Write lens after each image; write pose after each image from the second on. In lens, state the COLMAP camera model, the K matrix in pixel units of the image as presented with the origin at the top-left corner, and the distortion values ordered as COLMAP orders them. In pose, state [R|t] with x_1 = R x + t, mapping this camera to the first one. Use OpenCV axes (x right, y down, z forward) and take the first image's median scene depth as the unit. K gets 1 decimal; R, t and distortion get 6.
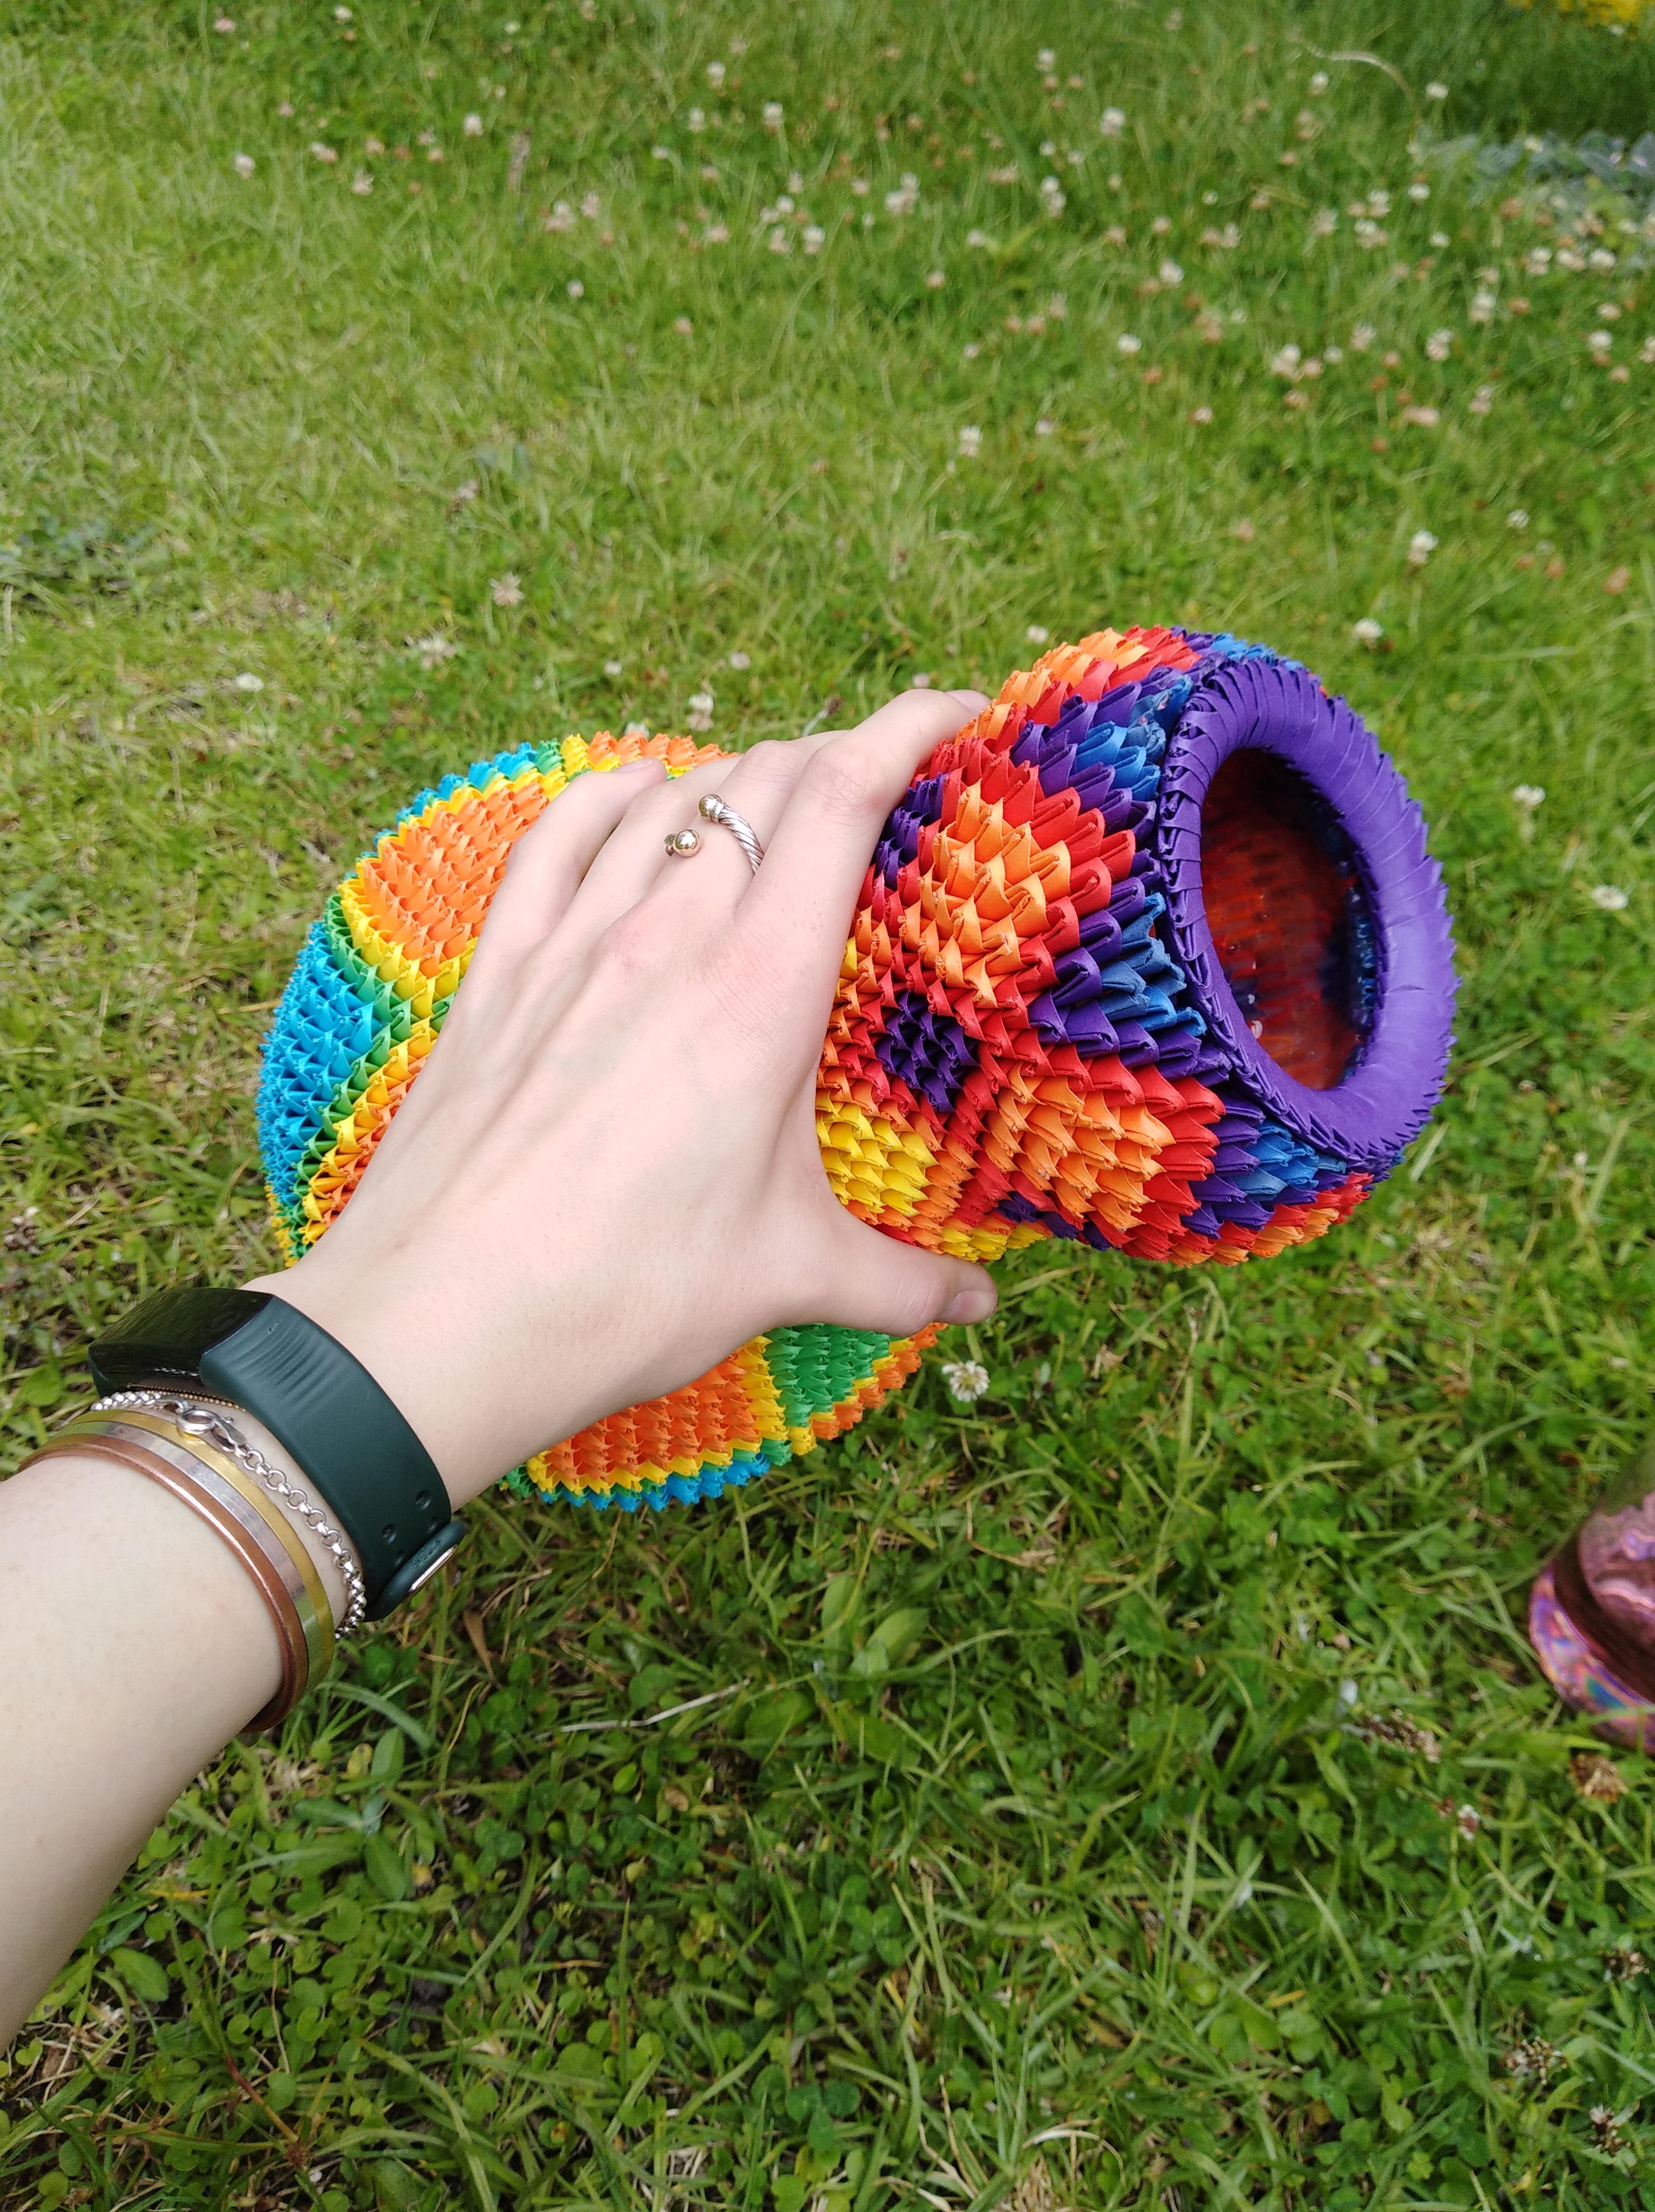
lens RADIAL K [[1712.9, 0, 837.8], [0, 1712.9, 1159.8], [0, 0, 1]] dist [0.029134, -0.056313]
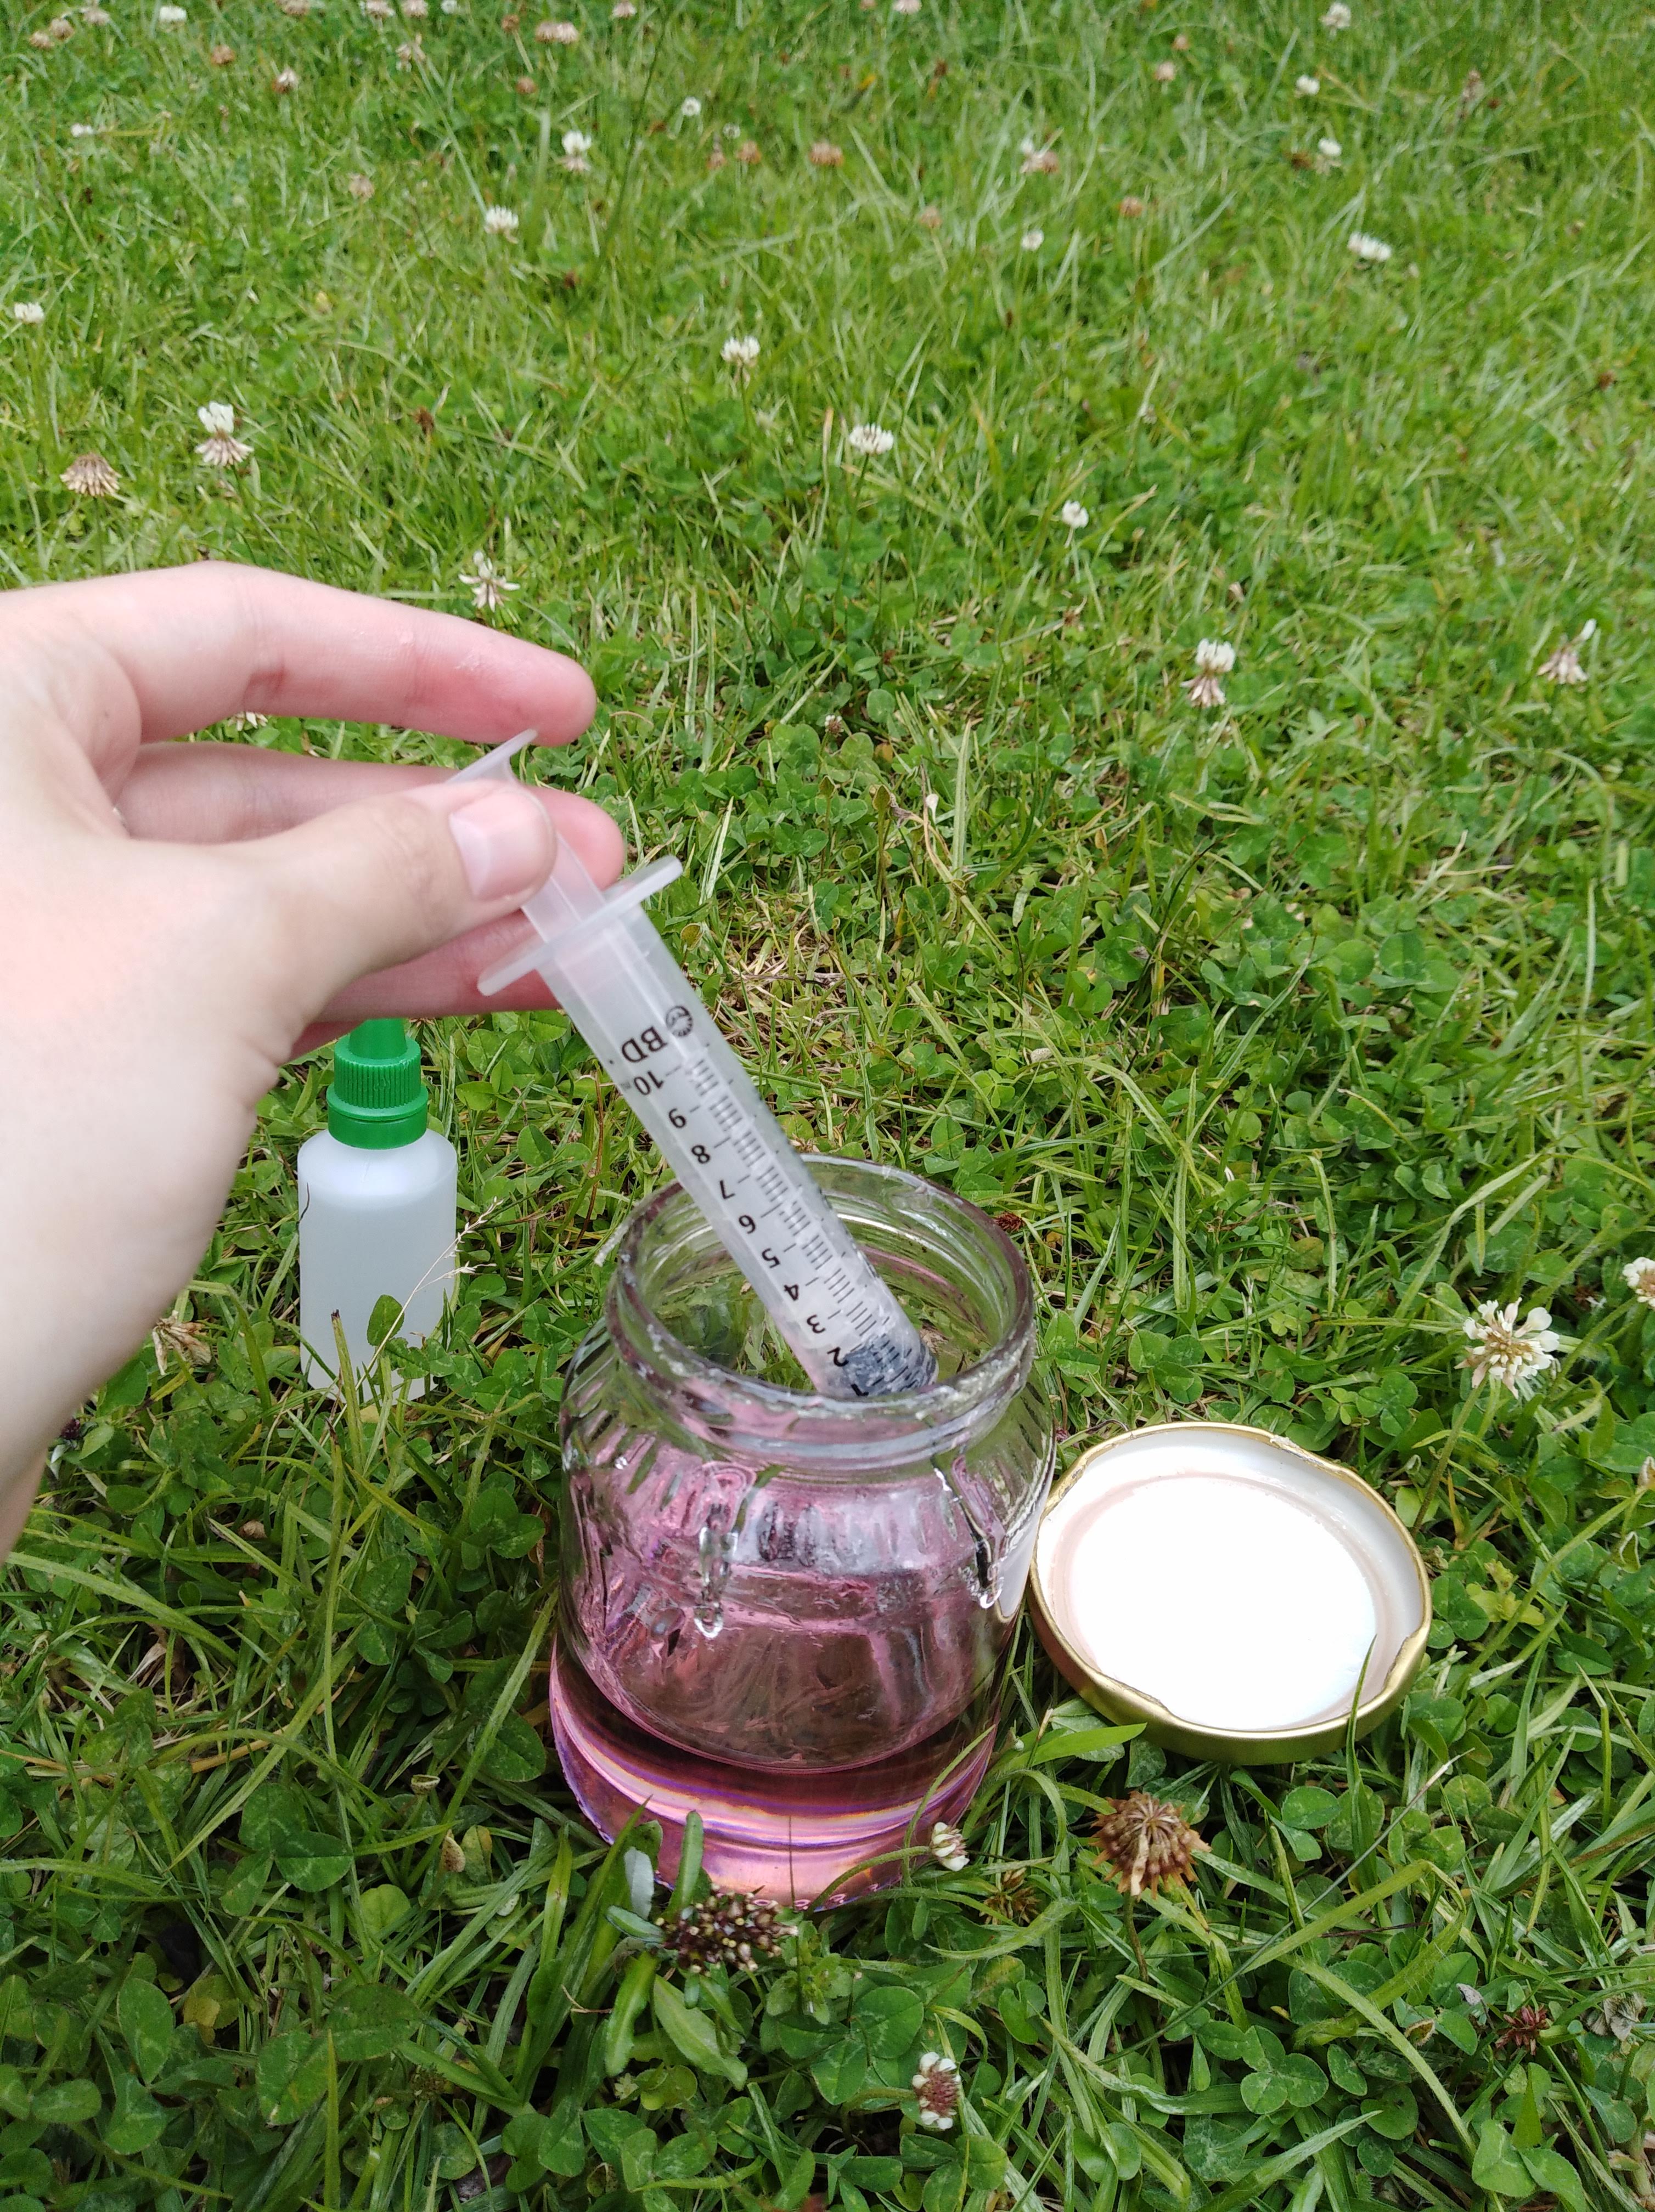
lens RADIAL K [[1712.9, 0, 815.1], [0, 1712.9, 1097.8], [0, 0, 1]] dist [0.029134, -0.056313]
pose [[0.923966, -0.304972, 0.230821, 0.182952], [0.301479, 0.952100, 0.051152, 0.060567], [-0.235365, 0.022325, 0.971651, 0.325164]]
